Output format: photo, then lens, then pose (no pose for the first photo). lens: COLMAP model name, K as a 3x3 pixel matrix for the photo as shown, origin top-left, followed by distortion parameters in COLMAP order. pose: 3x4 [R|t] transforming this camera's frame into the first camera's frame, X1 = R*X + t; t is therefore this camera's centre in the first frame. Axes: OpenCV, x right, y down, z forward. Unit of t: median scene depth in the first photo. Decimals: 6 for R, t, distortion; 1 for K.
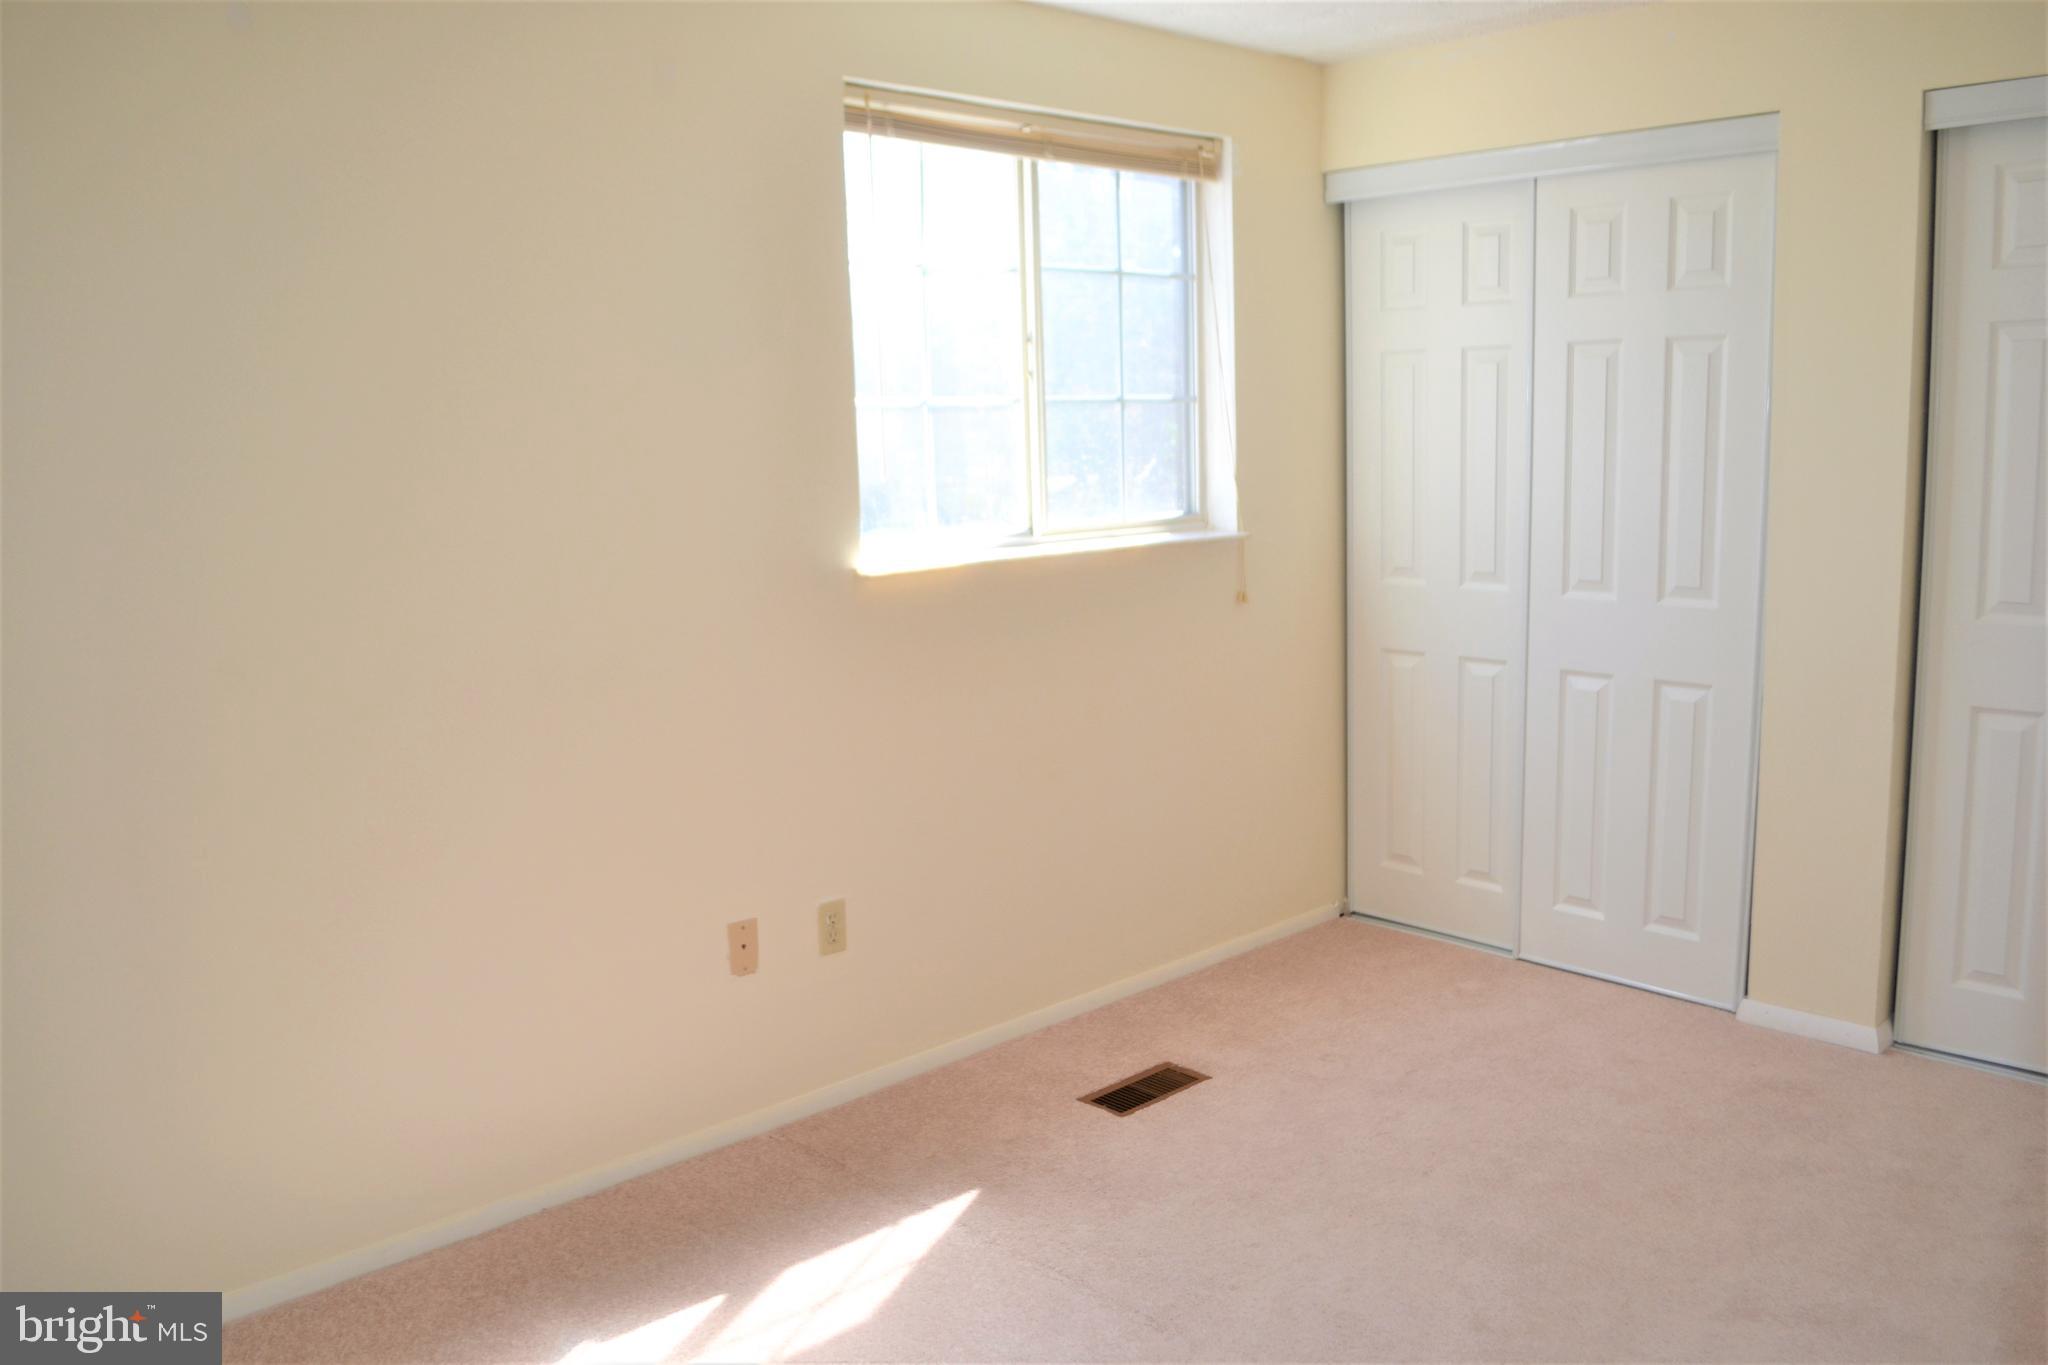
lens RADIAL K [[1645.9, 0, 1023.0], [0, 1645.9, 666.0], [0, 0, 1]] dist [-0.077738, 0.004752]
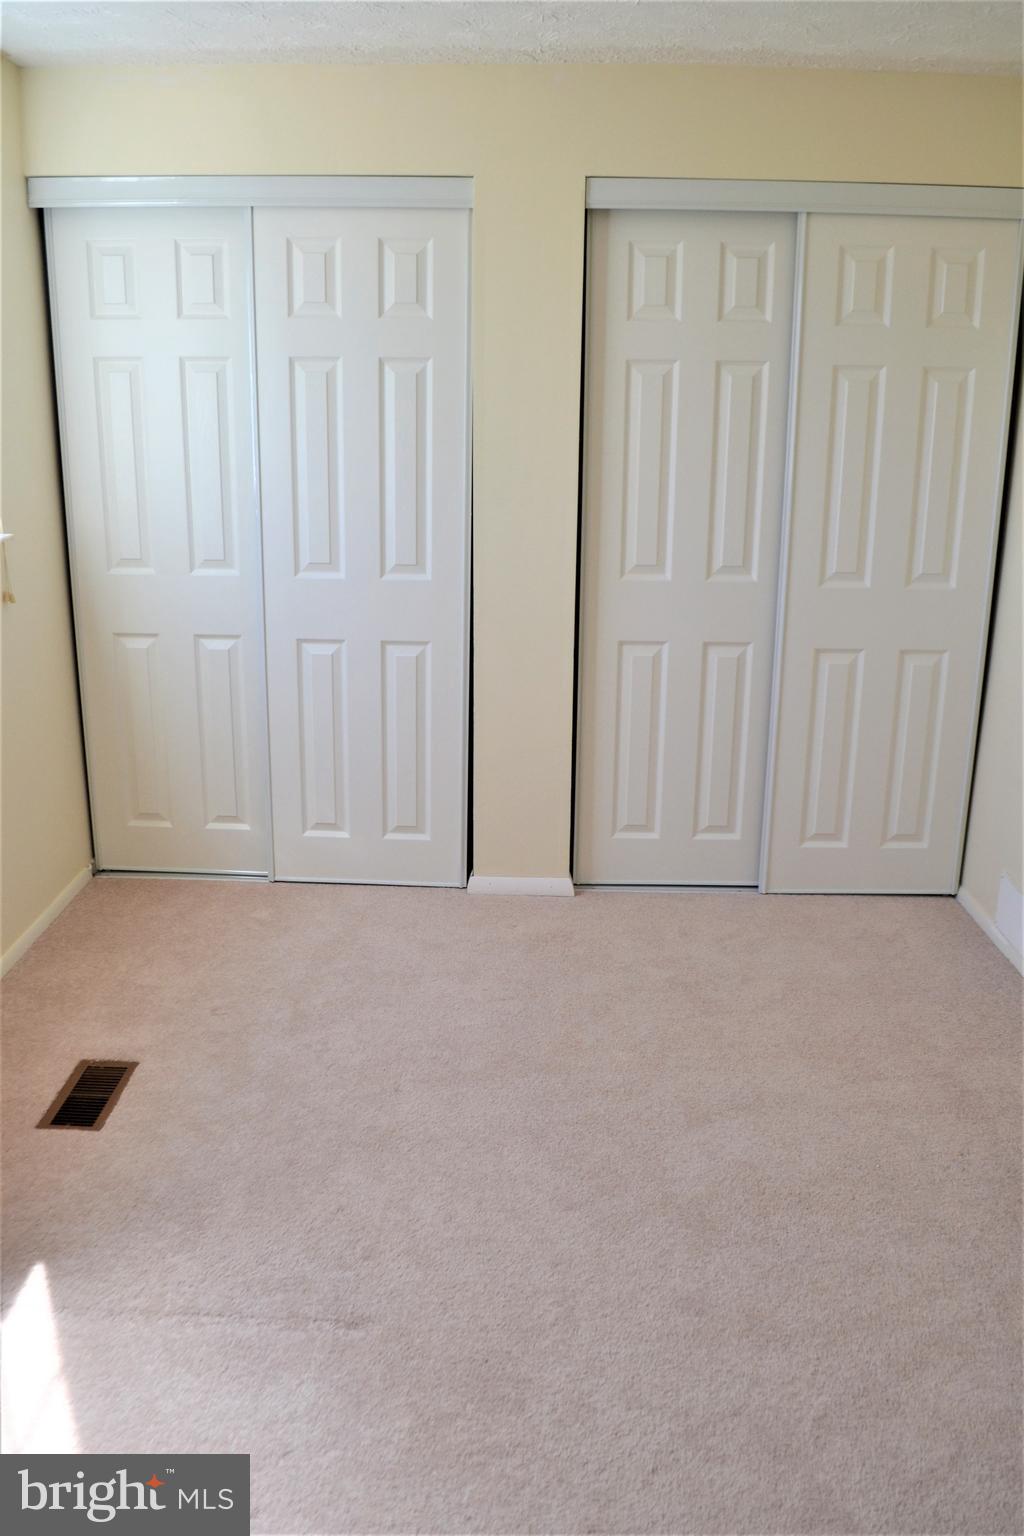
lens RADIAL K [[1234.4, 0, 585.3], [0, 1234.4, 775.4], [0, 0, 1]] dist [-0.077738, 0.004752]
pose [[0.693342, -0.164369, 0.701612, -0.167247], [0.071232, 0.984503, 0.160251, -0.027924], [-0.717079, -0.061131, 0.694306, 0.216293]]
